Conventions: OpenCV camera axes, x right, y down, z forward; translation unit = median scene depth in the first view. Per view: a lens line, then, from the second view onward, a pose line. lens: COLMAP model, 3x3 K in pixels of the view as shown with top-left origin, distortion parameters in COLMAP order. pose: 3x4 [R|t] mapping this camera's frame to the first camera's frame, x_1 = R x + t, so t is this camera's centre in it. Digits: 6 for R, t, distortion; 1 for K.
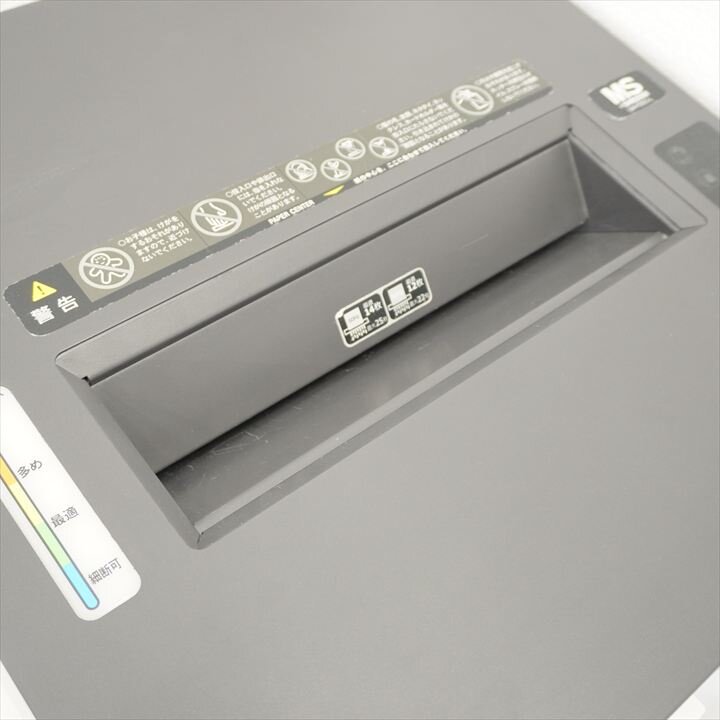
lens RADIAL K [[926.3, 0, 360.0], [0, 926.3, 359.8], [0, 0, 1]] dist [-0.006454, 0.000000]
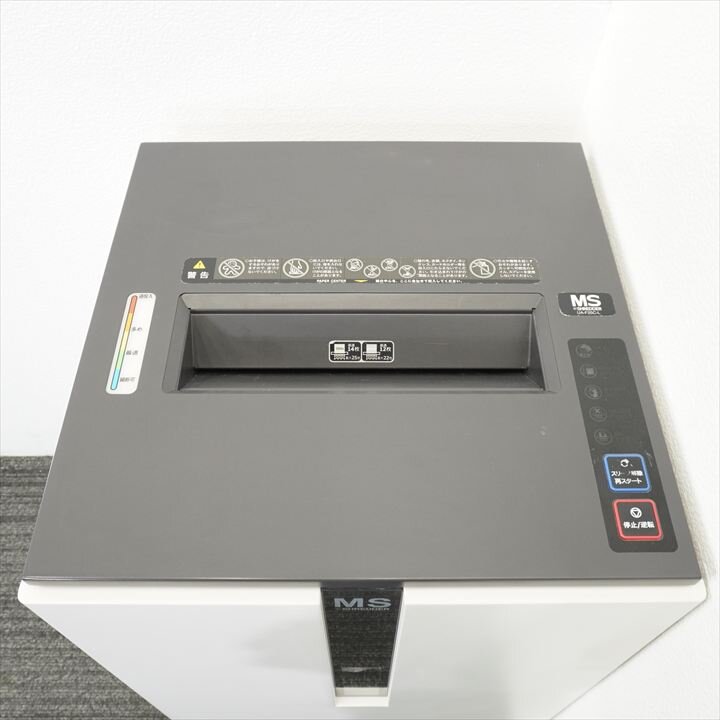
lens RADIAL K [[716.8, 0, 359.9], [0, 716.8, 360.2], [0, 0, 1]] dist [-0.006764, 0.000000]
pose [[0.774173, 0.420662, -0.472969, 0.690891], [-0.453628, 0.889847, 0.048922, -0.110292], [0.441450, 0.176678, 0.879720, -0.204675]]
